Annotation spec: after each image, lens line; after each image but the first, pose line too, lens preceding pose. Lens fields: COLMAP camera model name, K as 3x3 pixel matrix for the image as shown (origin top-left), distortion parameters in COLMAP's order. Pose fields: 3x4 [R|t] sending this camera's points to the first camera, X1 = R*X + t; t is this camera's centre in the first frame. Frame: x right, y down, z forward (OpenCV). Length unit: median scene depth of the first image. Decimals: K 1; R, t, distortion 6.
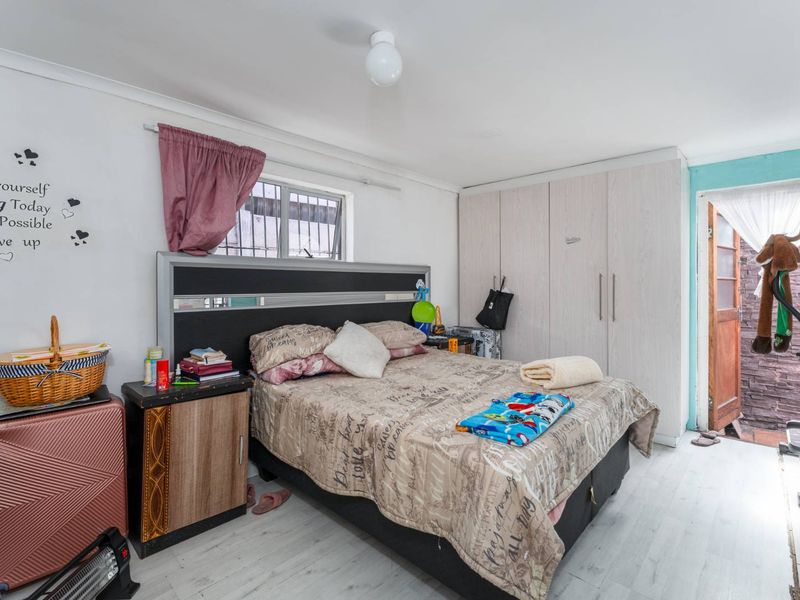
lens RADIAL K [[390.1, 0, 401.3], [0, 390.1, 284.5], [0, 0, 1]] dist [0.000750, 0.000226]
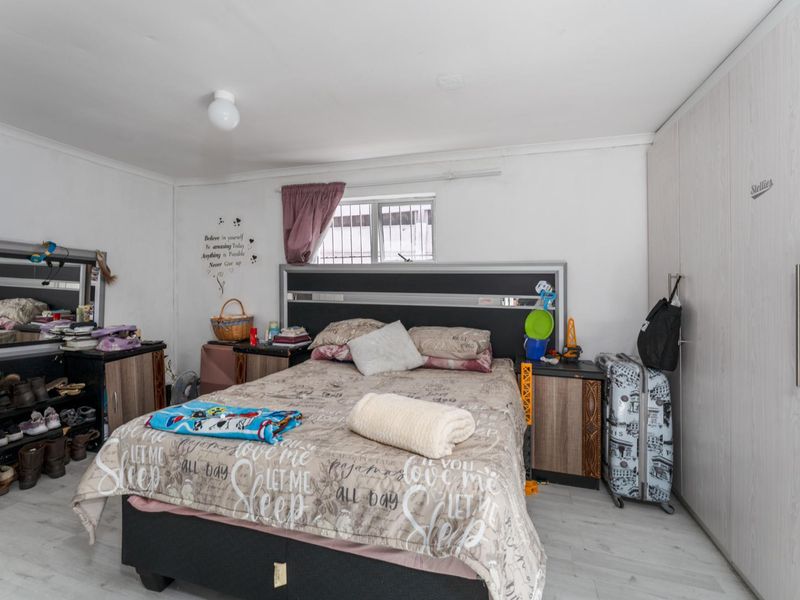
lens RADIAL K [[390.1, 0, 401.3], [0, 390.1, 284.5], [0, 0, 1]] dist [0.000750, 0.000226]
pose [[0.432648, 0.004527, -0.901552, 0.820589], [-0.012725, 0.999918, -0.001085, -0.002206], [0.901473, 0.011942, 0.432670, 0.567480]]
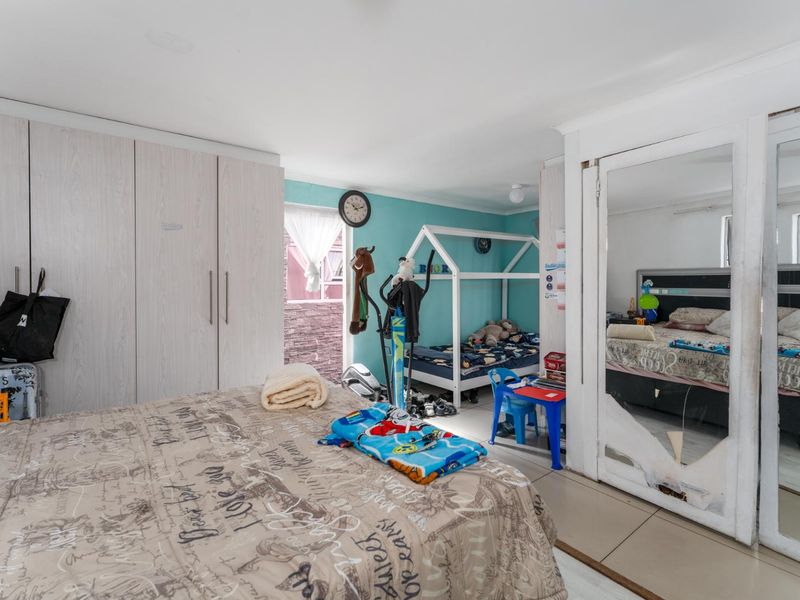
lens RADIAL K [[390.1, 0, 401.3], [0, 390.1, 284.5], [0, 0, 1]] dist [0.000750, 0.000226]
pose [[0.163042, -0.002471, 0.986616, -0.323486], [-0.001141, 0.999996, 0.002693, 0.000370], [-0.986618, -0.001565, 0.163039, 0.520391]]
